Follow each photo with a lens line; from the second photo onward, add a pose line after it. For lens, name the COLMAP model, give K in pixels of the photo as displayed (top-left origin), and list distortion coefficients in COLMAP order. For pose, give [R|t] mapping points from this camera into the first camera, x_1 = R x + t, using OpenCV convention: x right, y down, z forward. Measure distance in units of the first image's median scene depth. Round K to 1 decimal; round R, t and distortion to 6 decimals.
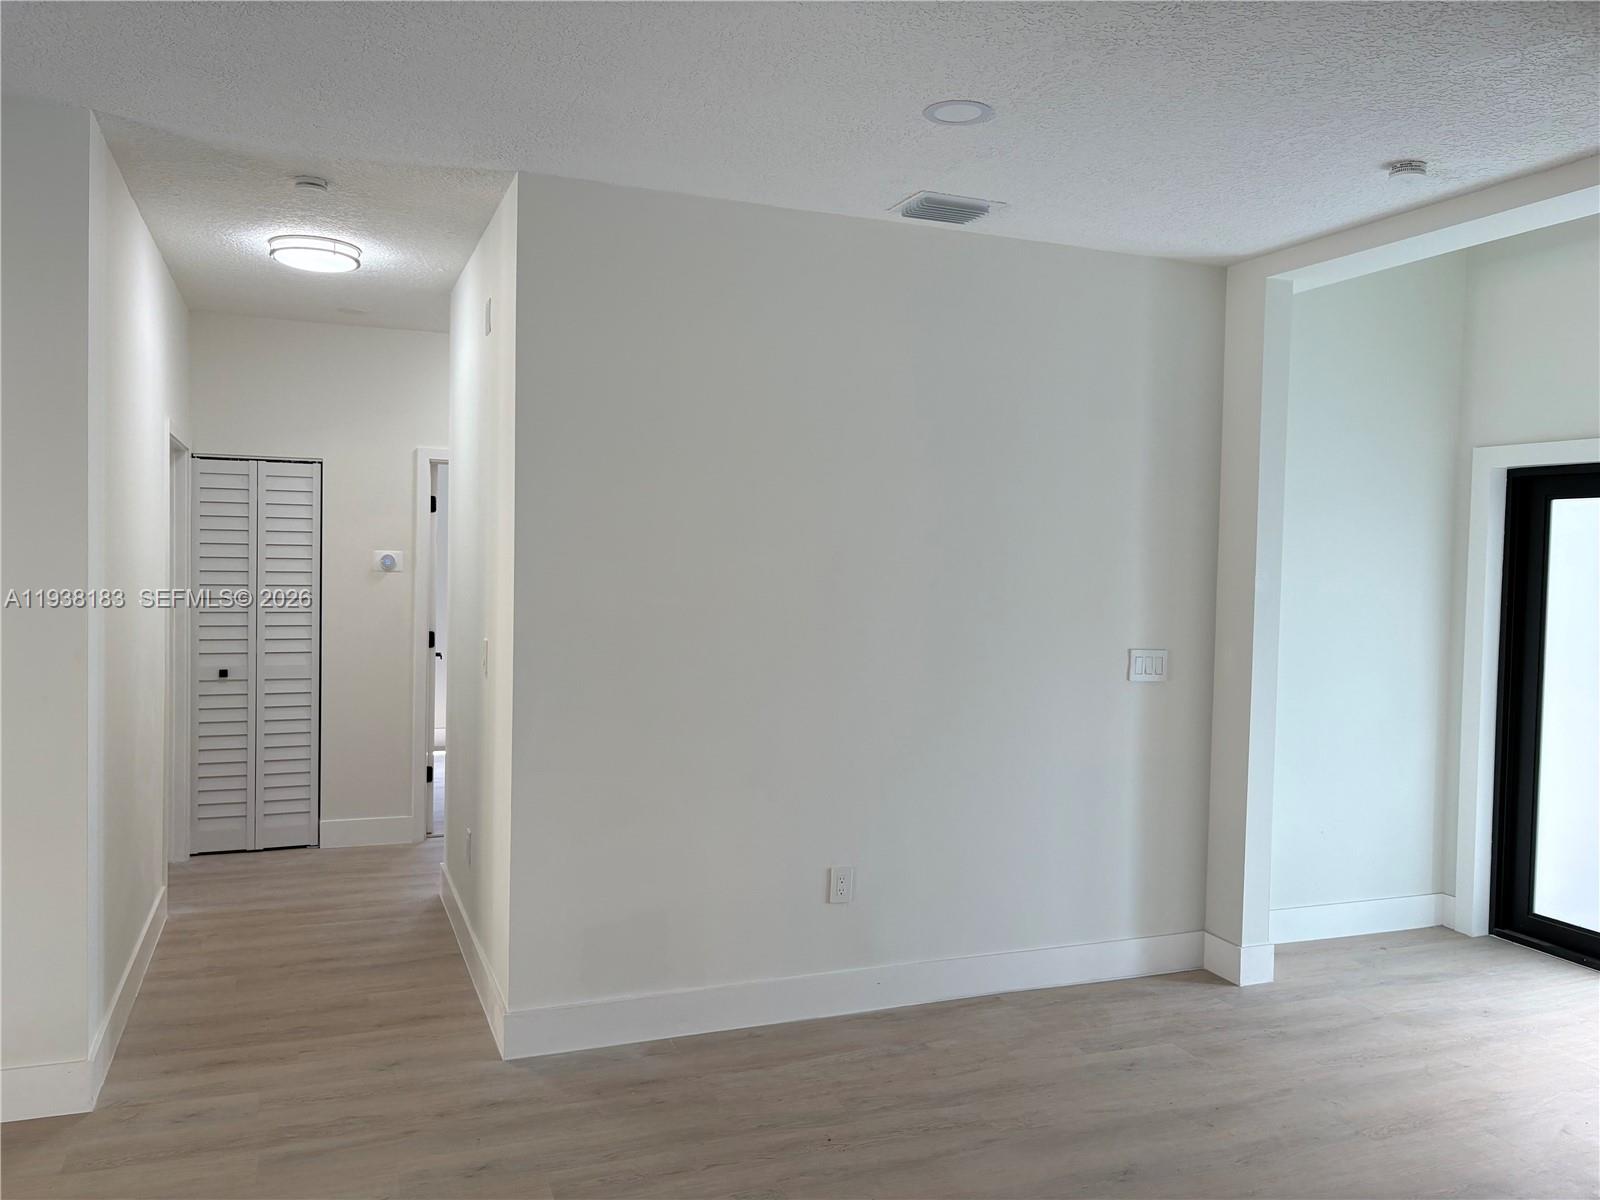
lens RADIAL K [[1204.8, 0, 810.8], [0, 1204.8, 600.9], [0, 0, 1]] dist [0.009965, -0.002025]
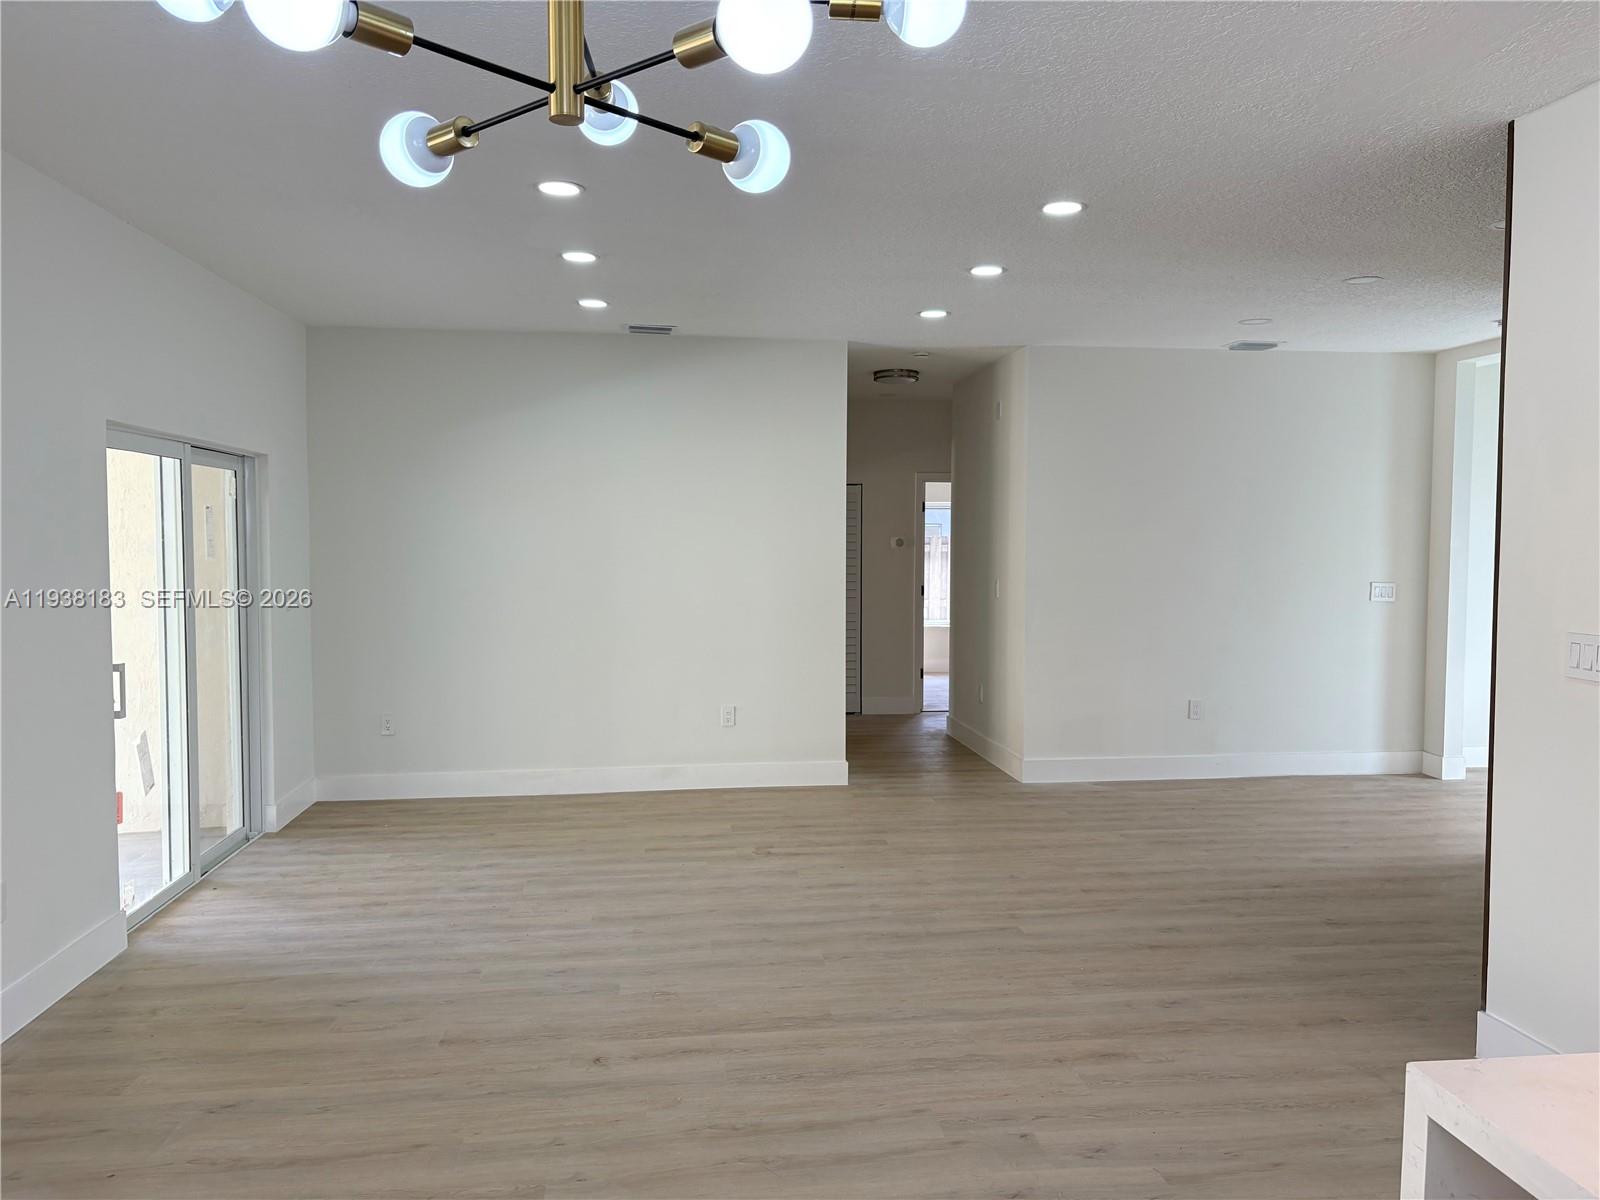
lens RADIAL K [[1204.8, 0, 810.8], [0, 1204.8, 600.9], [0, 0, 1]] dist [0.009965, -0.002025]
pose [[0.962359, -0.004287, -0.271747, -0.037166], [0.009636, 0.999785, 0.018351, 0.026979], [0.271610, -0.020279, 0.962194, -0.869745]]
